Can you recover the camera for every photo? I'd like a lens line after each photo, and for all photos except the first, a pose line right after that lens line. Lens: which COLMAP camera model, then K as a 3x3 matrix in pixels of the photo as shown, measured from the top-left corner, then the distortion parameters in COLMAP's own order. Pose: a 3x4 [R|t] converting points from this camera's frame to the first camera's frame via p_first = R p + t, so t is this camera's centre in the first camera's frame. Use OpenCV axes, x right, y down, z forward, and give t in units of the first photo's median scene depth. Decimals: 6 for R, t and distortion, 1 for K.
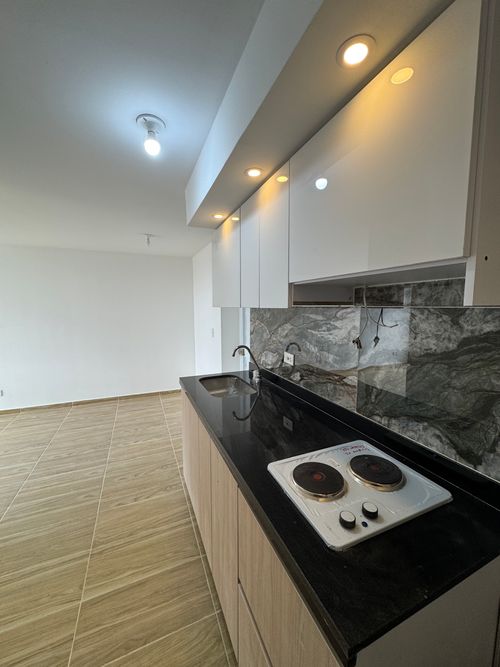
lens RADIAL K [[262.0, 0, 250.1], [0, 262.0, 336.7], [0, 0, 1]] dist [-0.001567, -0.000147]
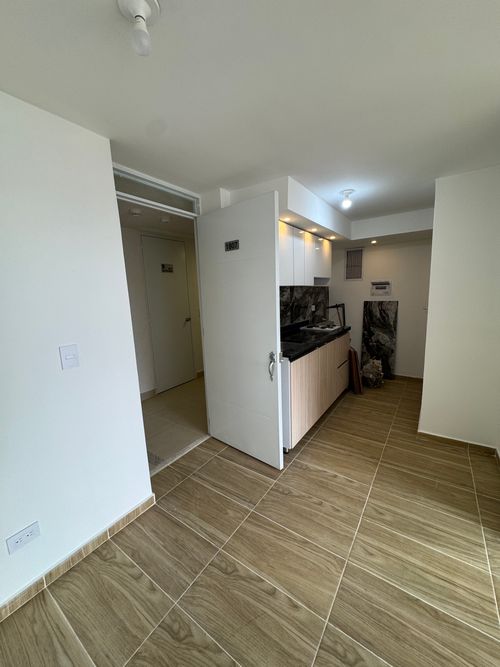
lens RADIAL K [[265.1, 0, 251.5], [0, 265.1, 334.7], [0, 0, 1]] dist [-0.002201, -0.000144]
pose [[-0.529156, -0.117547, 0.840343, -1.421695], [0.131481, 0.967038, 0.218061, -0.222245], [-0.838276, 0.225877, -0.496258, 2.221438]]
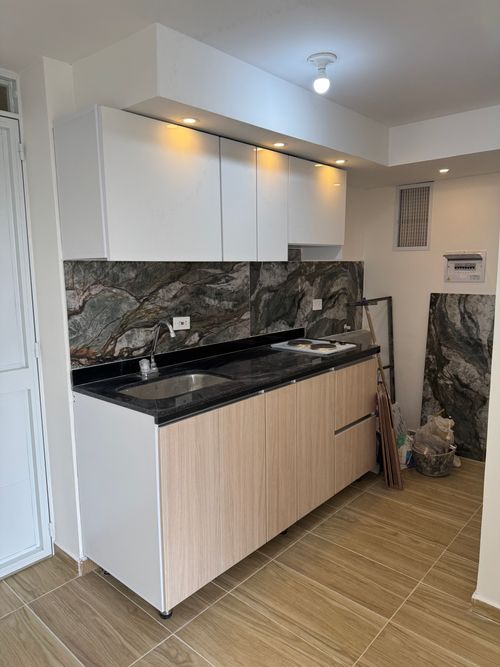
lens RADIAL K [[467.1, 0, 244.3], [0, 467.1, 336.3], [0, 0, 1]] dist [0.075534, -0.093231]
pose [[-0.415688, -0.131763, 0.899912, -1.469766], [0.115413, 0.973810, 0.195894, -0.167182], [-0.902155, 0.185292, -0.389594, 1.597732]]
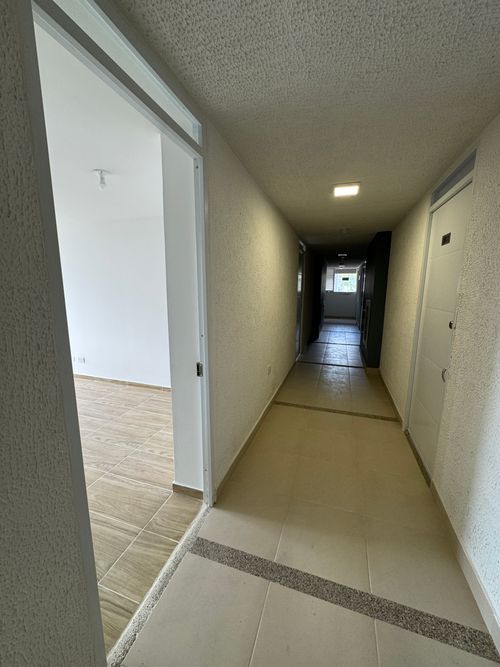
lens RADIAL K [[265.1, 0, 251.5], [0, 265.1, 334.7], [0, 0, 1]] dist [-0.002201, -0.000144]
pose [[0.747624, 0.123618, -0.652515, 0.772543], [-0.083263, 0.992218, 0.092575, -0.142570], [0.658882, -0.014881, 0.752099, 1.471942]]
